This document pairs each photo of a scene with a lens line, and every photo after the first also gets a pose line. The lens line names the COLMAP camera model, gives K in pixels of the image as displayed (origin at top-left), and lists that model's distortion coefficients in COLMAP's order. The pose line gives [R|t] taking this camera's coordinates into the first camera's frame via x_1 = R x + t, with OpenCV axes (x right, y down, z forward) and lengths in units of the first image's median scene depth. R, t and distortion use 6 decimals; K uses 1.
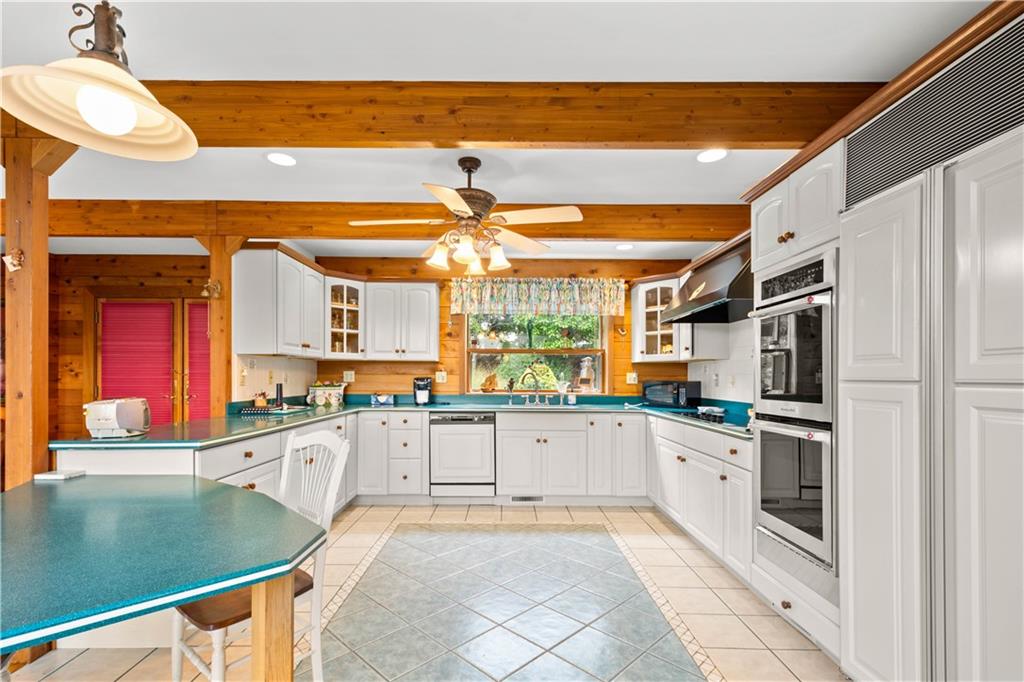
lens RADIAL K [[451.4, 0, 508.9], [0, 451.4, 375.5], [0, 0, 1]] dist [-0.004727, -0.000827]
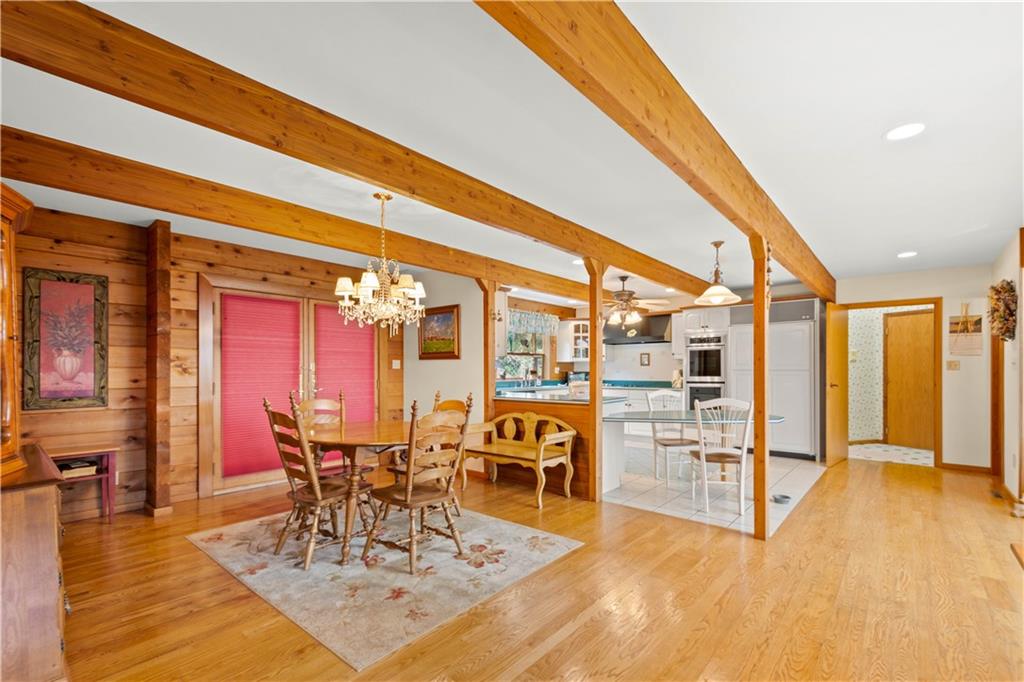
lens RADIAL K [[451.4, 0, 500.3], [0, 451.4, 366.9], [0, 0, 1]] dist [-0.004727, -0.000827]
pose [[0.672813, -0.001228, 0.739812, -1.375091], [0.004355, 0.999988, -0.002300, -0.006367], [-0.739800, 0.004769, 0.672810, -0.056190]]
